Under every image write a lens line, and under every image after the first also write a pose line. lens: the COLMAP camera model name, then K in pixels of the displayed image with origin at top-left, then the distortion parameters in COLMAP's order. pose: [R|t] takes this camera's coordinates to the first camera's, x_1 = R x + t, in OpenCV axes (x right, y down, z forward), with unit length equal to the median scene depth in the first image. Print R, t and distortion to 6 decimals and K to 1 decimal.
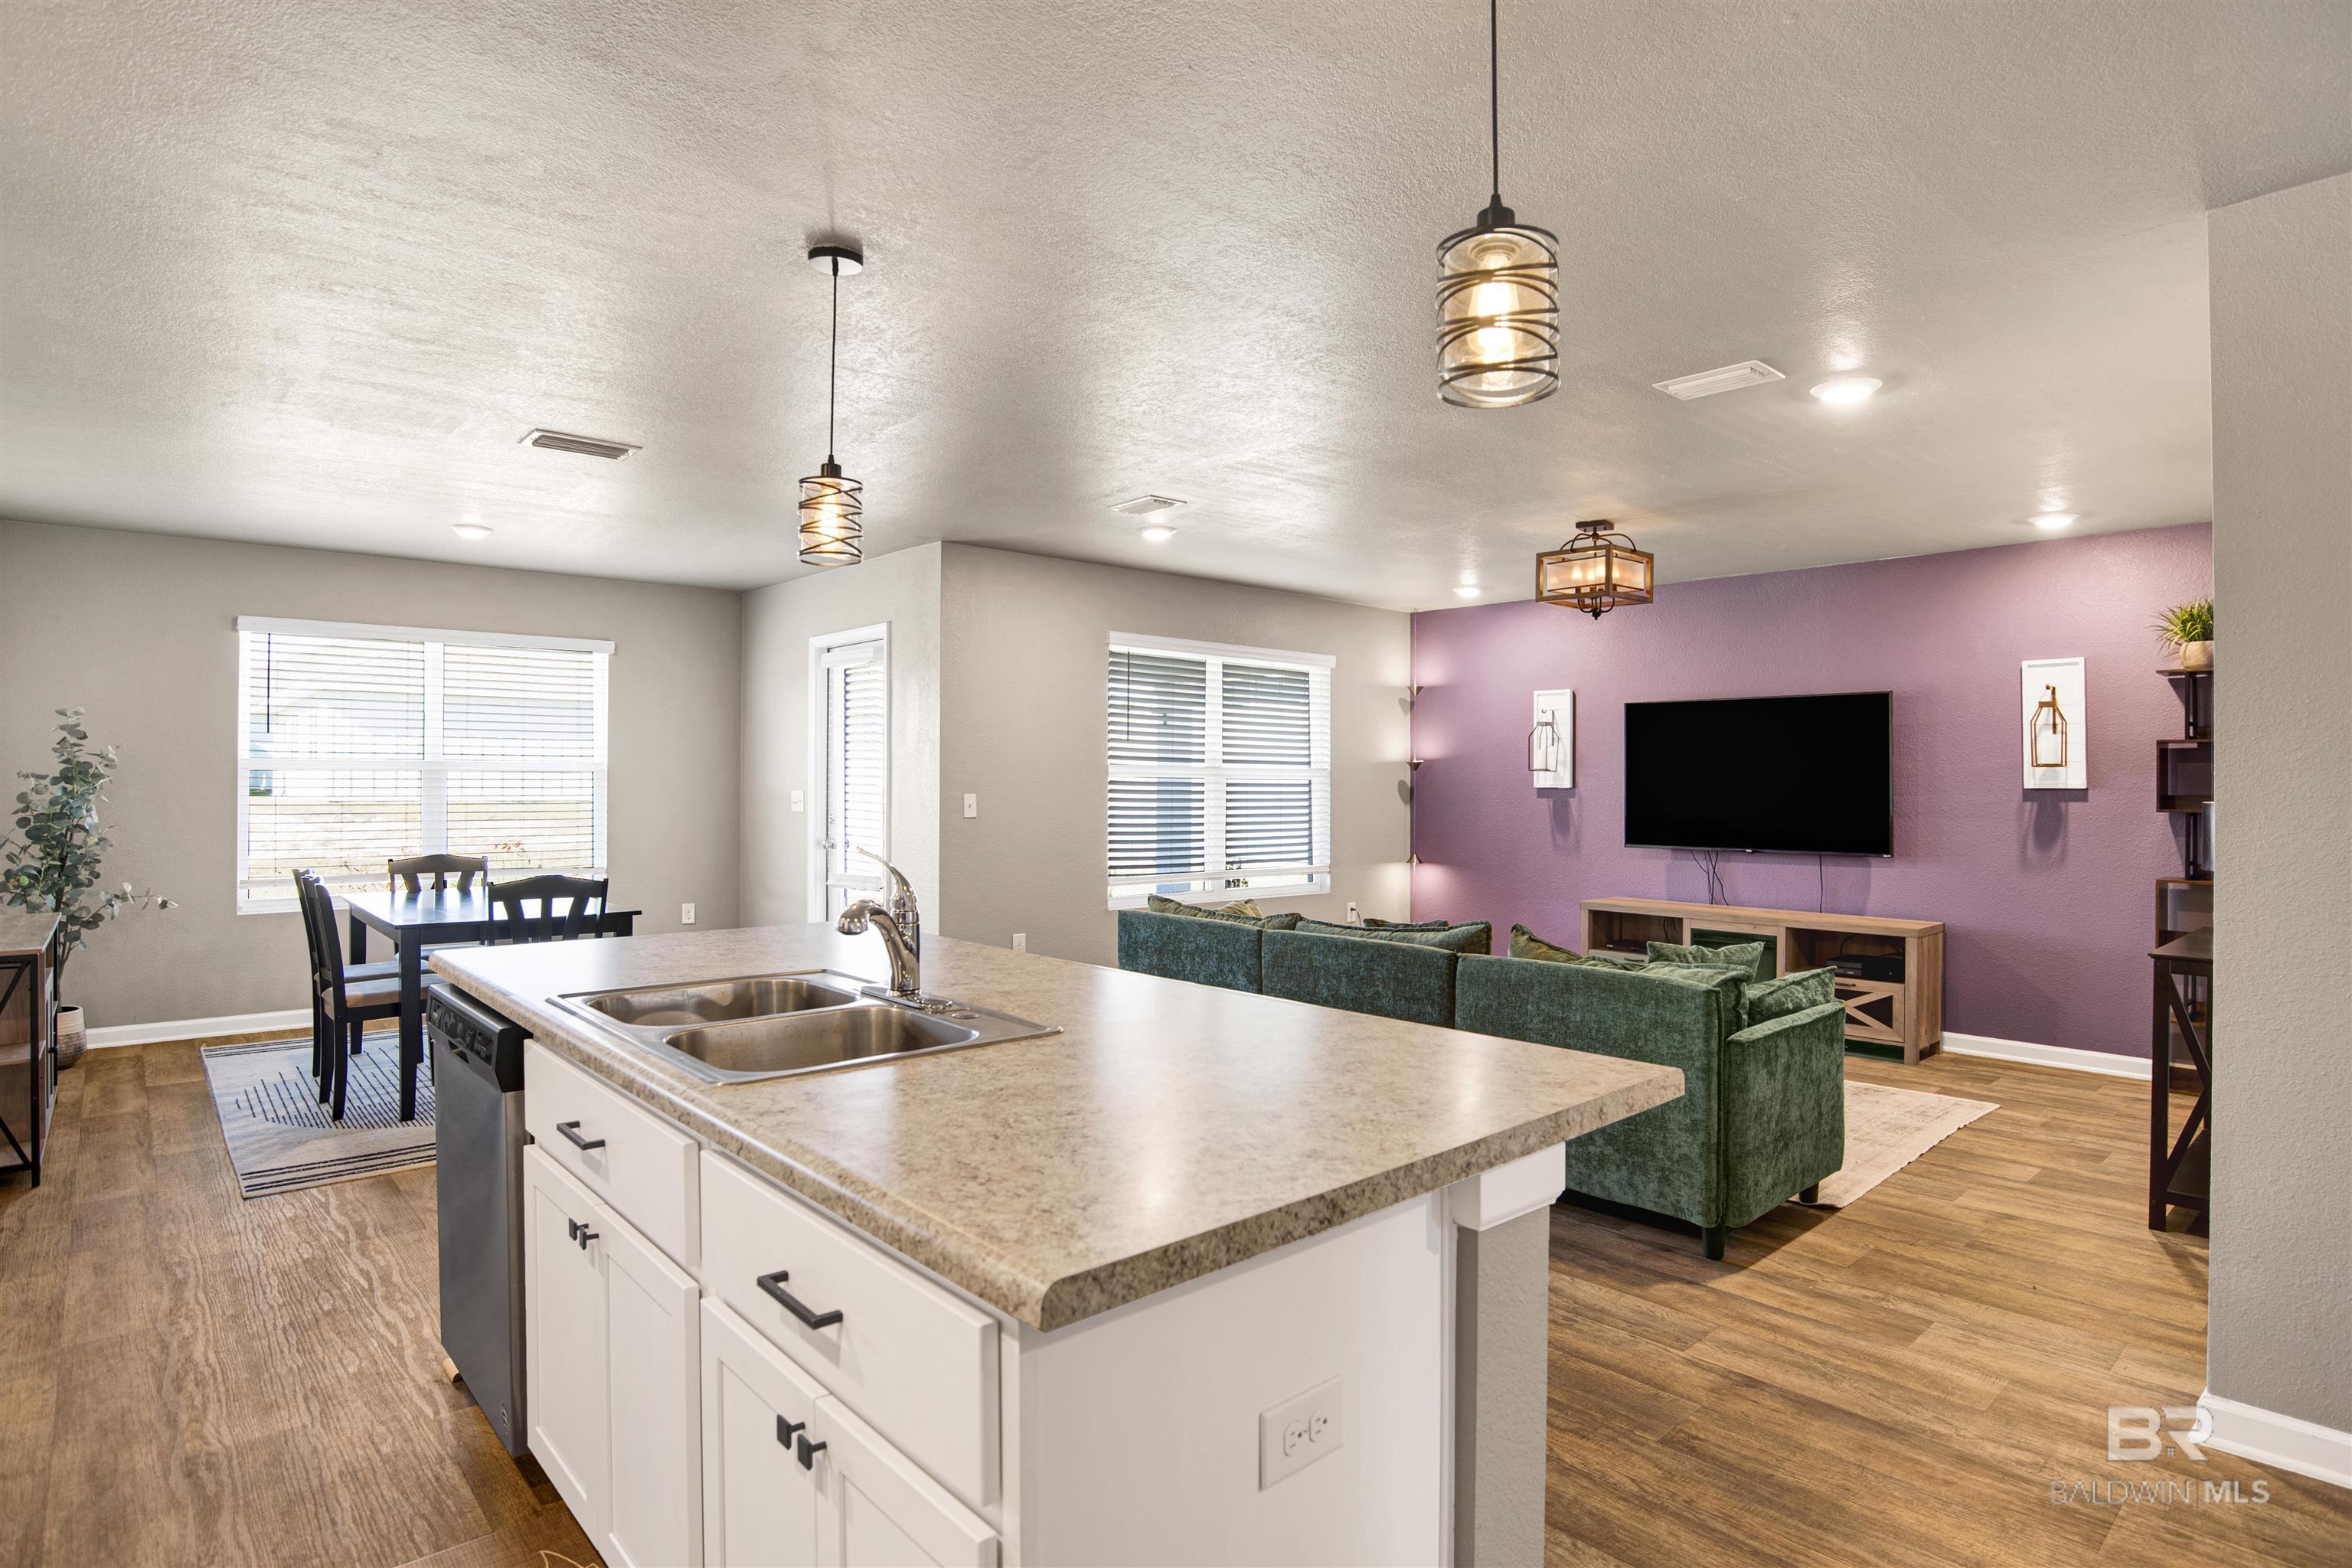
lens RADIAL K [[1224.1, 0, 1212.4], [0, 1224.1, 759.6], [0, 0, 1]] dist [-0.062070, 0.019220]
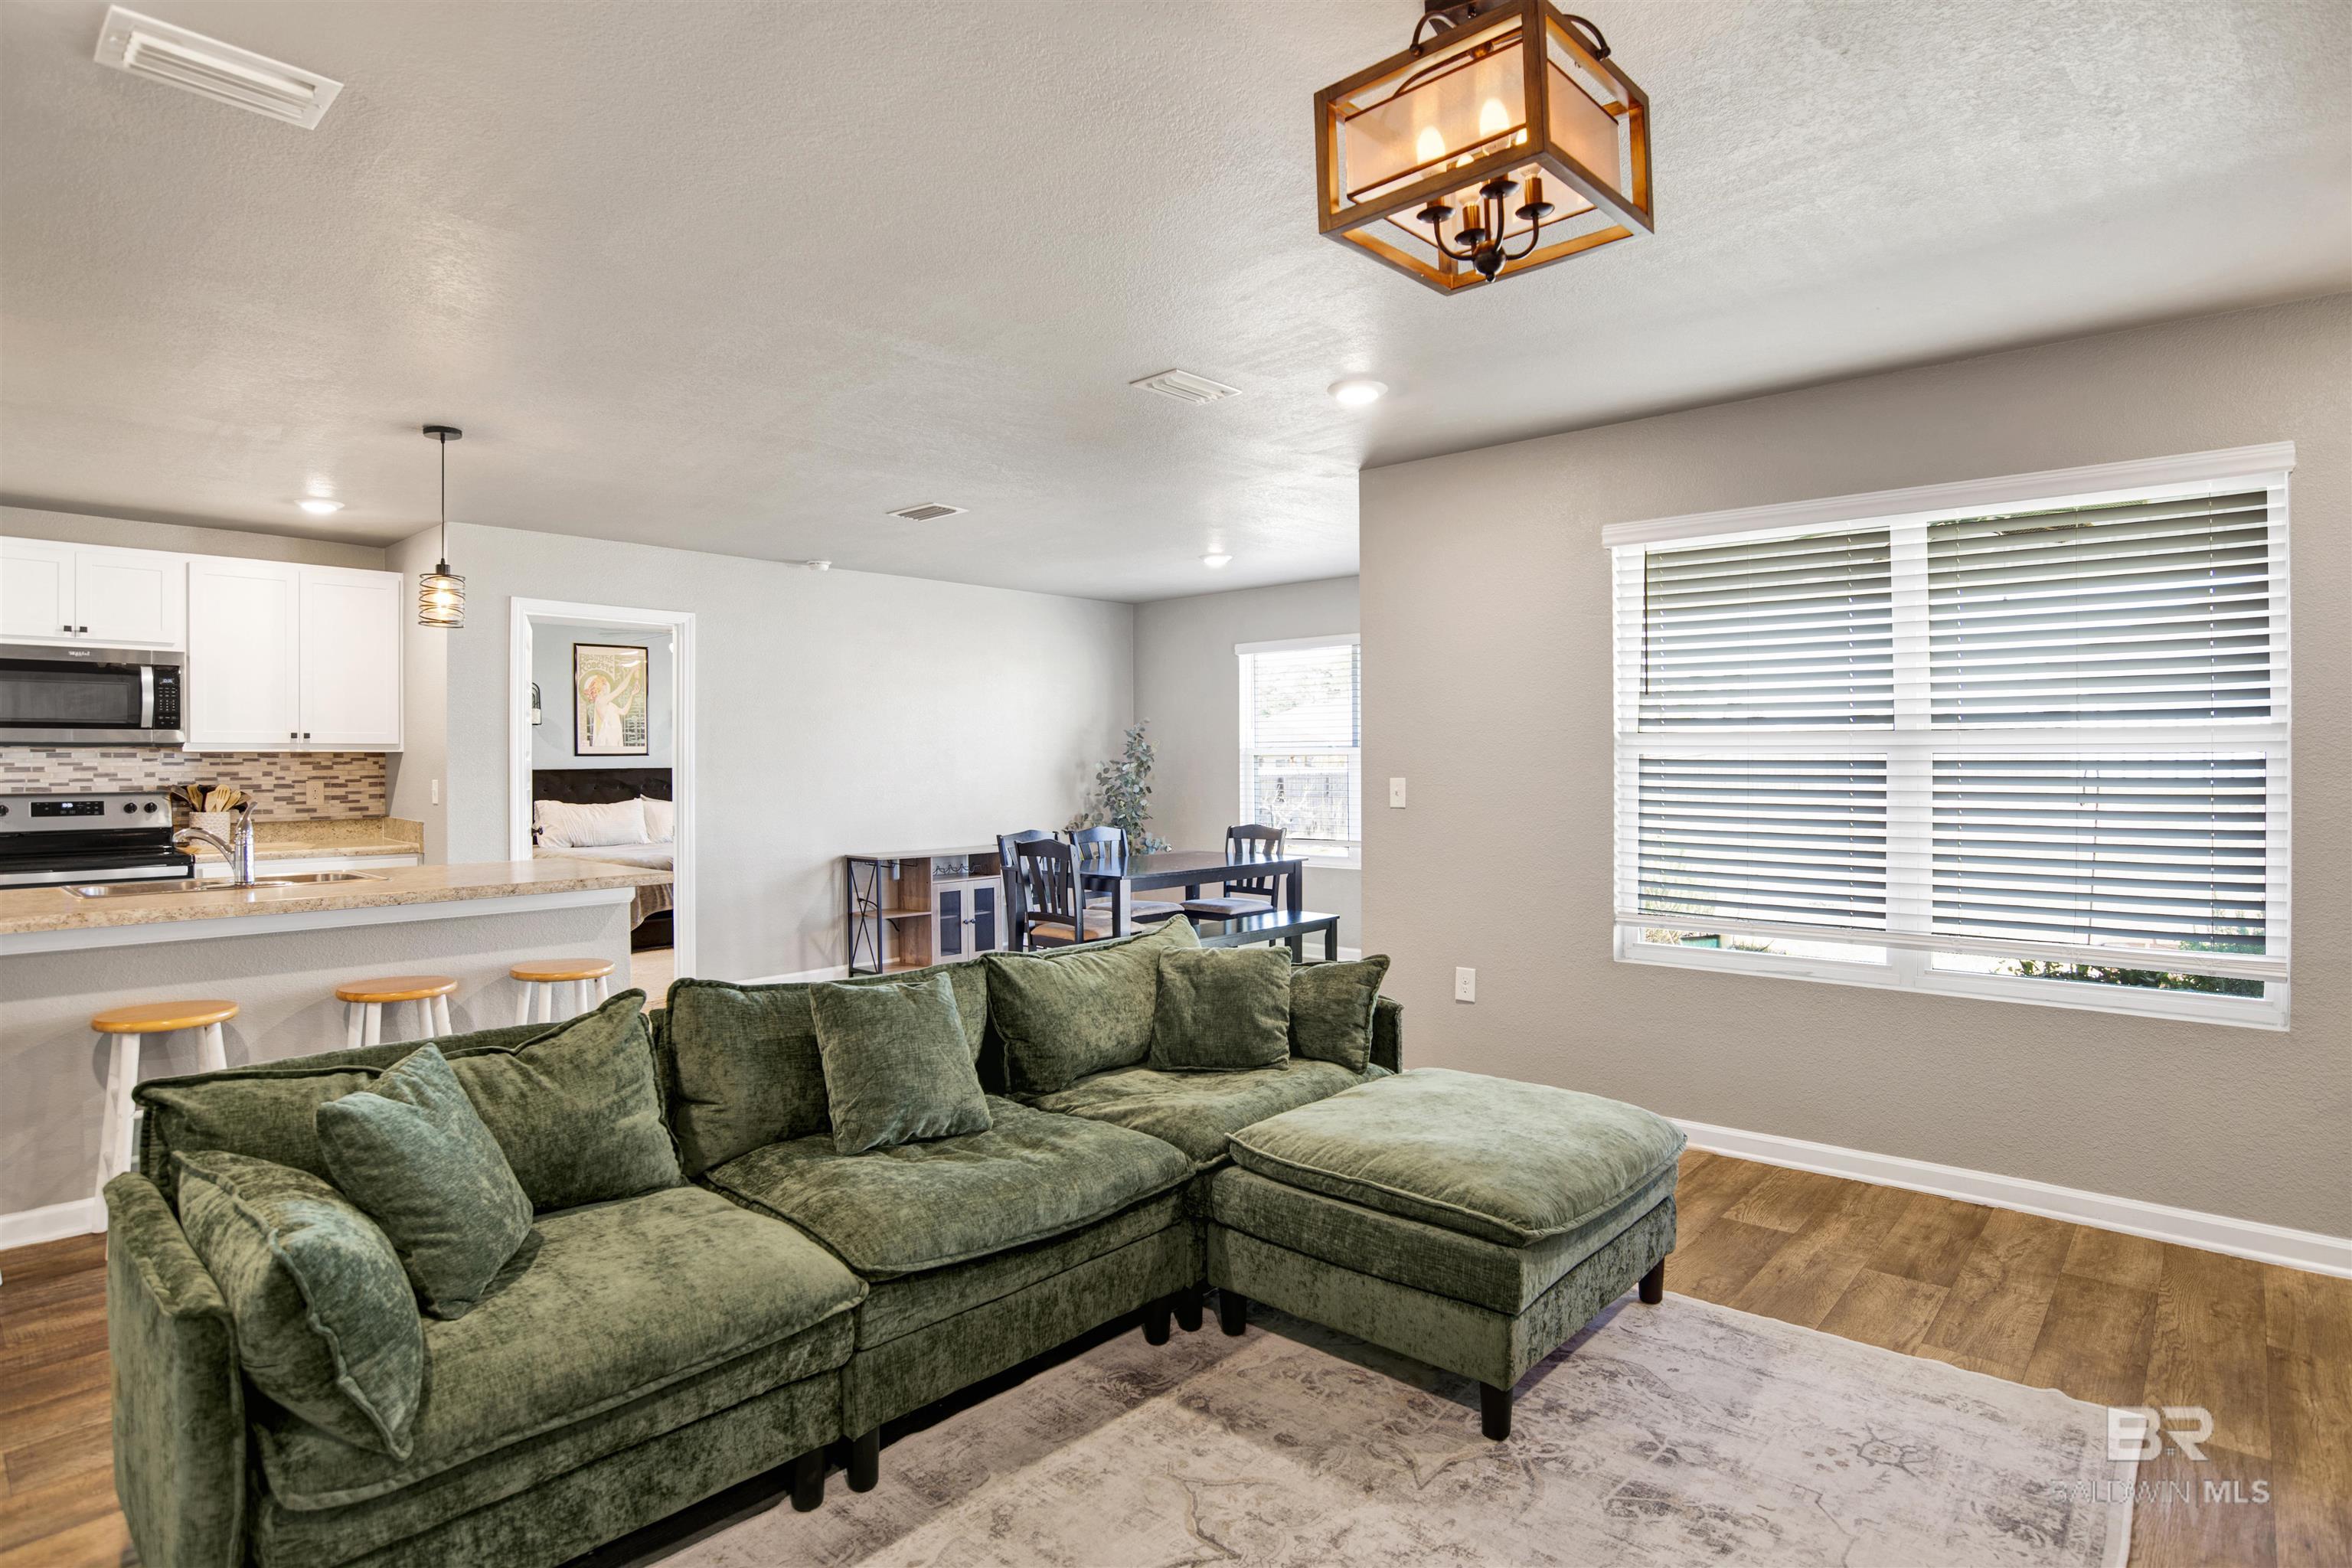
lens RADIAL K [[1224.1, 0, 1212.8], [0, 1224.1, 761.2], [0, 0, 1]] dist [-0.062070, 0.019220]
pose [[0.107014, -0.005156, -0.994244, 0.622205], [0.024106, 0.999706, -0.002590, 0.017851], [0.993965, -0.023690, 0.107107, 0.857421]]
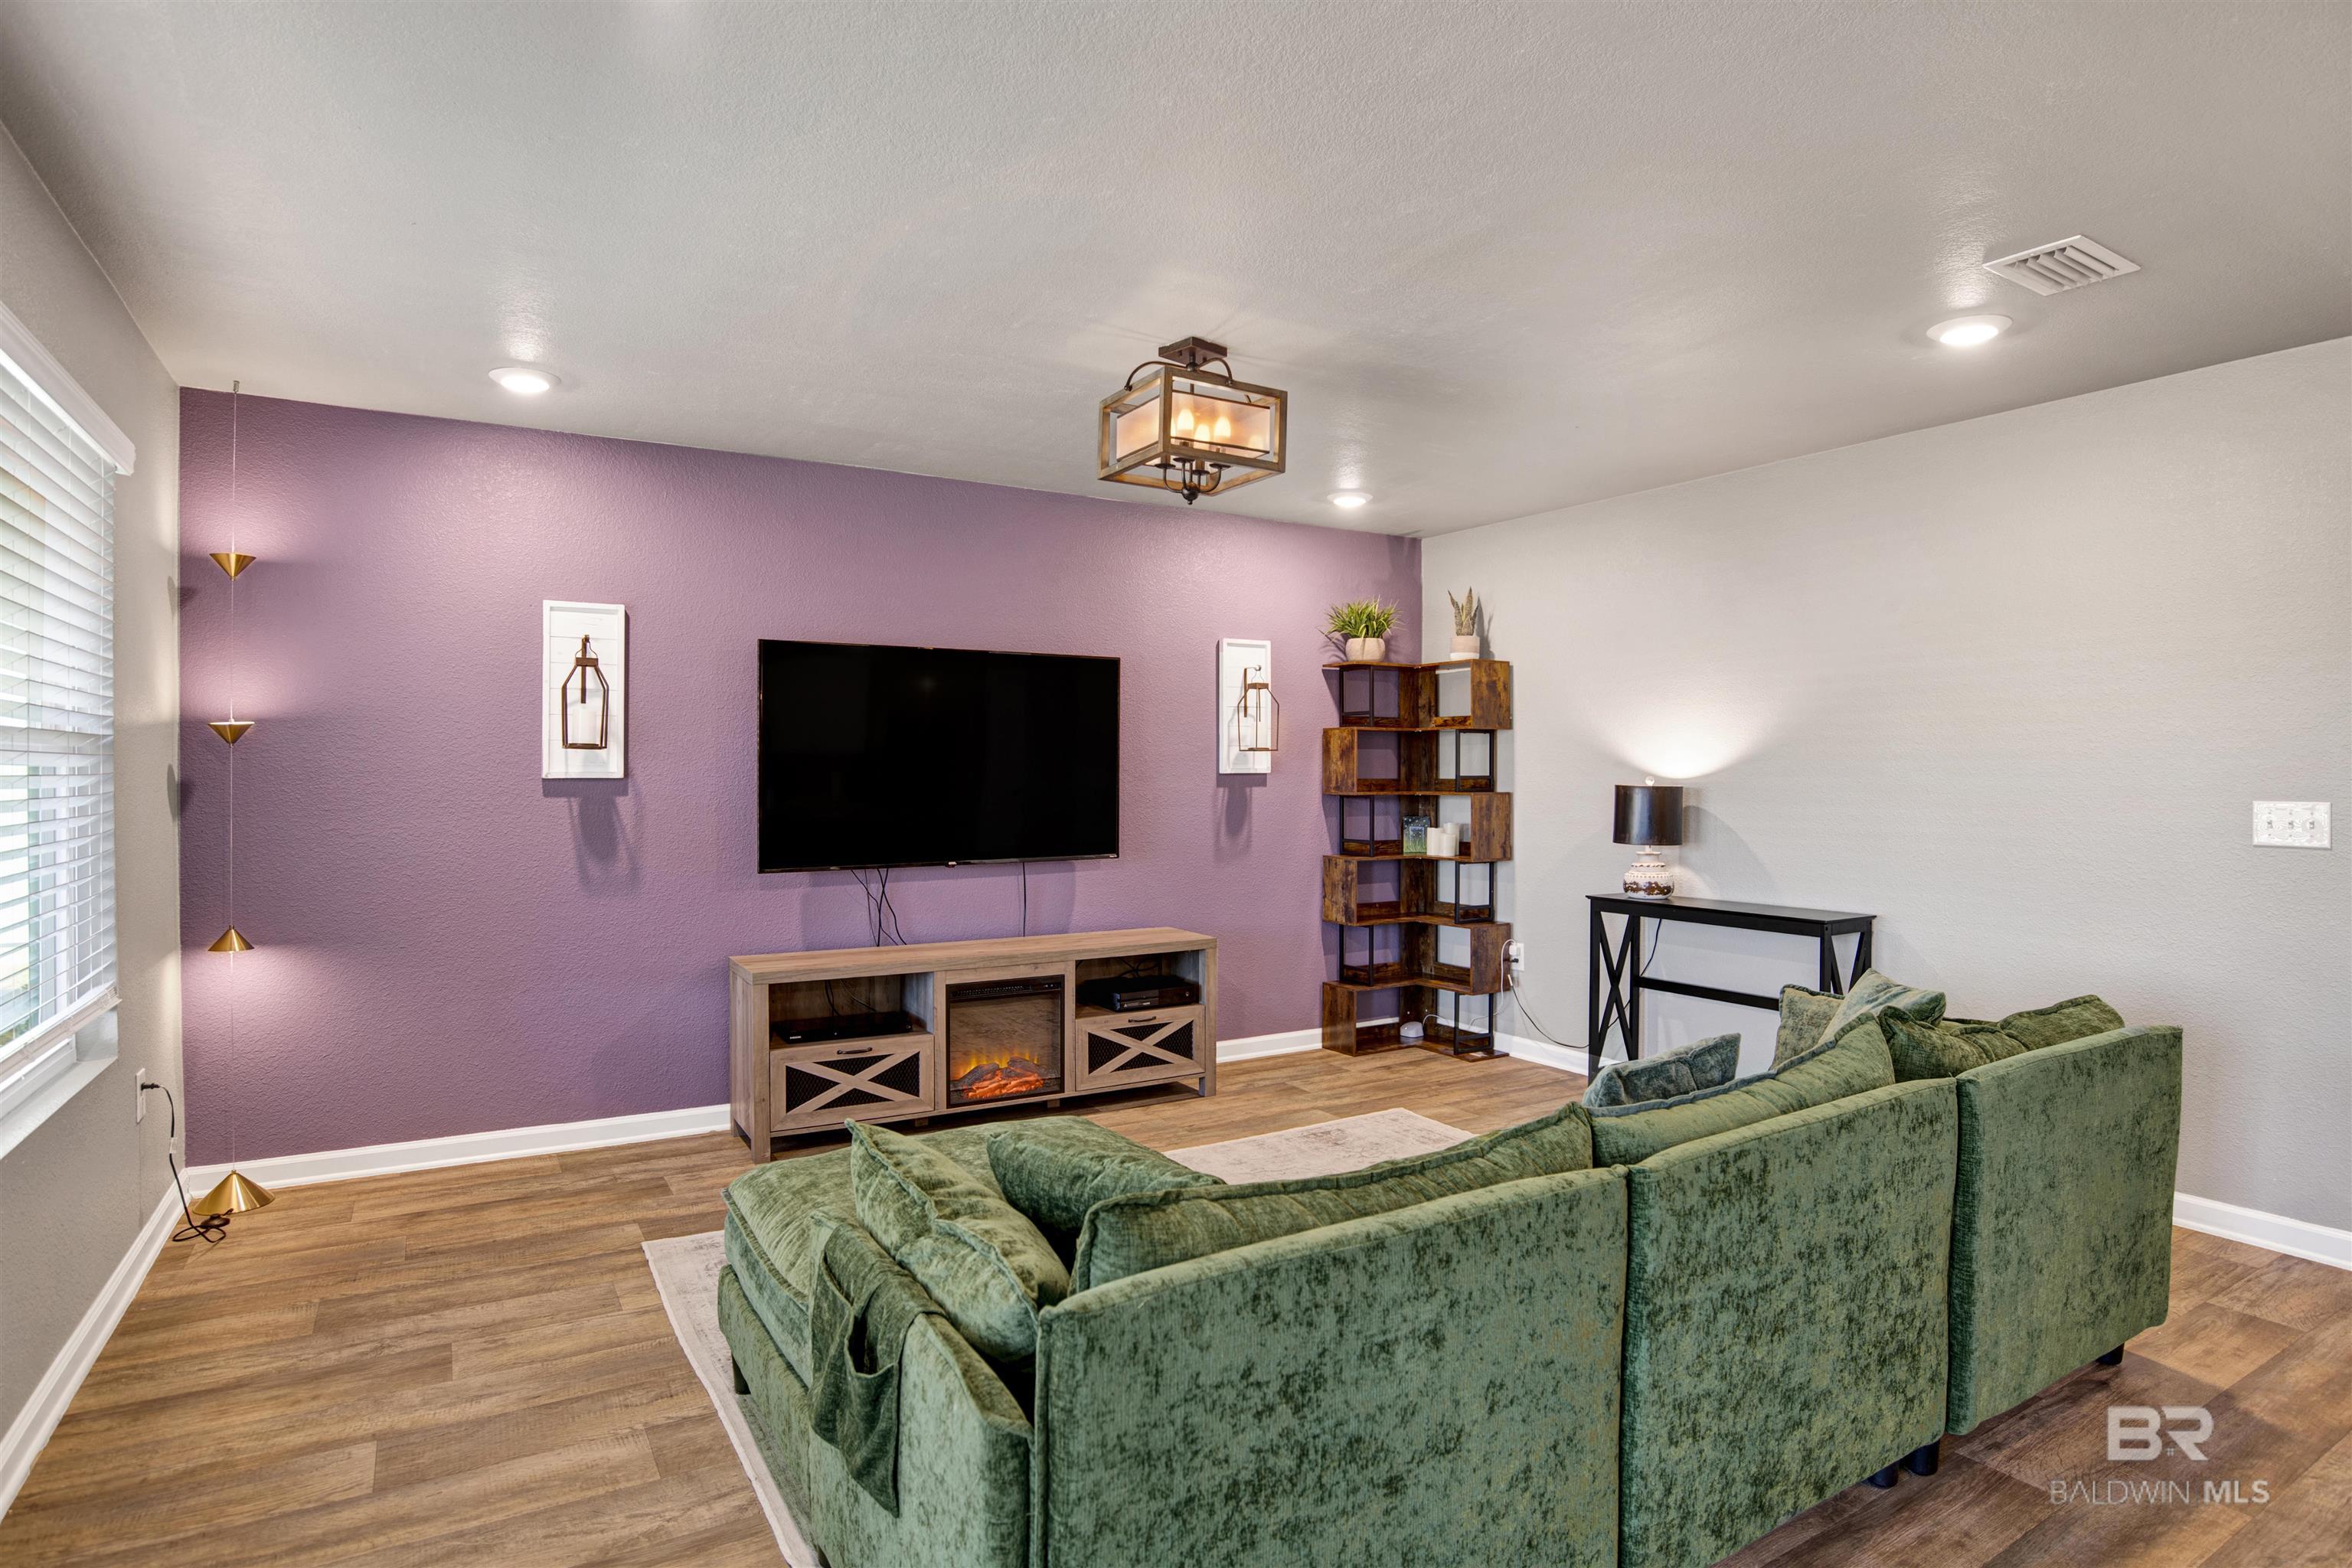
lens RADIAL K [[1224.1, 0, 1201.0], [0, 1224.1, 767.2], [0, 0, 1]] dist [-0.062070, 0.019220]
pose [[0.205580, -0.003956, 0.978632, -0.276323], [-0.017414, 0.999819, 0.007700, 0.012408], [-0.978485, -0.018625, 0.205474, 0.837445]]
